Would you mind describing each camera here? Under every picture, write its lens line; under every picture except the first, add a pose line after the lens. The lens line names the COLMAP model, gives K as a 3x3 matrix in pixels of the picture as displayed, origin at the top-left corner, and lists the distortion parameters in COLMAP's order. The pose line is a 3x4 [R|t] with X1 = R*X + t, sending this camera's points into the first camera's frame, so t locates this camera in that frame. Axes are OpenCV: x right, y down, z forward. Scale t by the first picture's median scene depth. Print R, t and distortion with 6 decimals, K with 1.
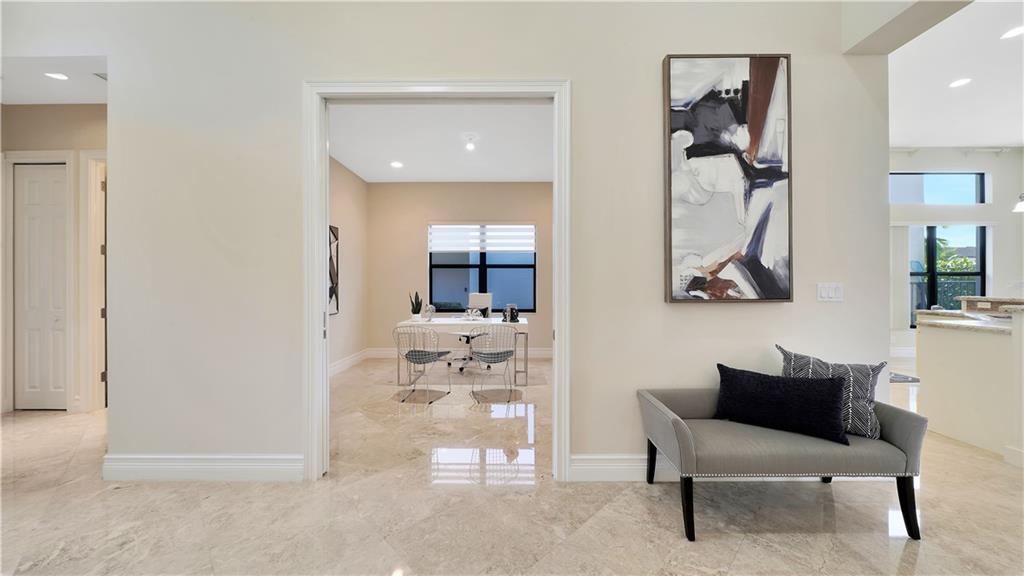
lens RADIAL K [[354.8, 0, 507.0], [0, 354.8, 285.0], [0, 0, 1]] dist [-0.000286, -0.000015]
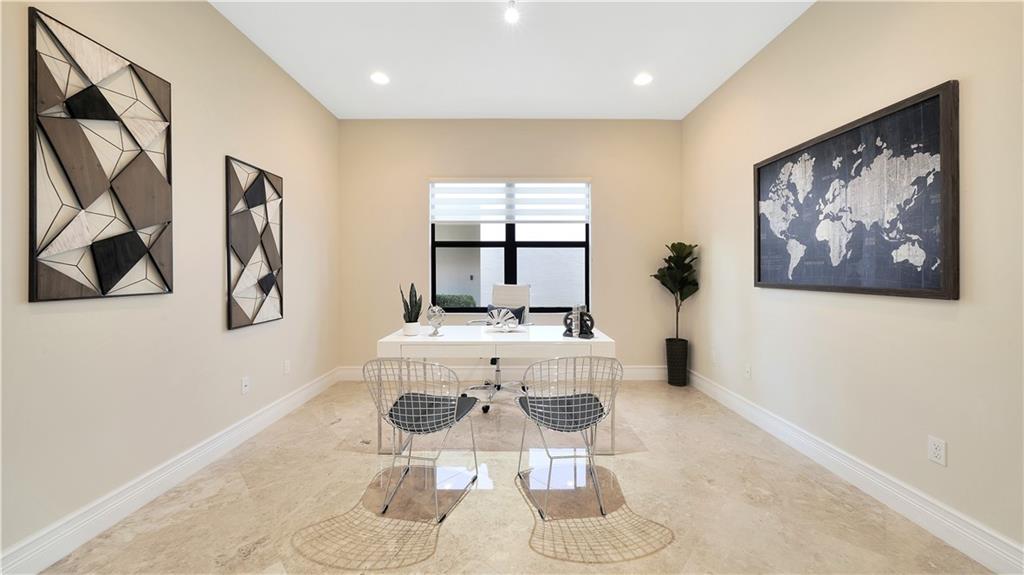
lens RADIAL K [[354.8, 0, 511.7], [0, 354.8, 272.3], [0, 0, 1]] dist [-0.000286, -0.000015]
pose [[0.999719, 0.000146, 0.023701, -0.090705], [-0.000269, 0.999986, 0.005222, -0.001744], [-0.023700, -0.005227, 0.999705, 0.356059]]
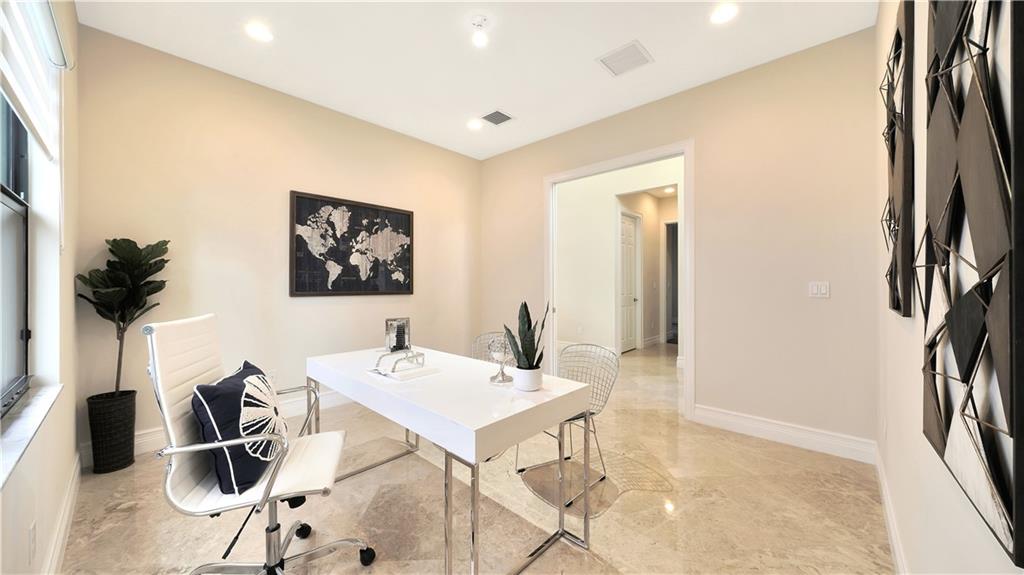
lens RADIAL K [[354.8, 0, 508.9], [0, 354.8, 285.1], [0, 0, 1]] dist [-0.000286, -0.000015]
pose [[-0.738001, -0.002947, 0.674793, -0.403416], [-0.003567, 0.999994, 0.000466, 0.001080], [-0.674790, -0.002063, -0.738007, 1.077776]]
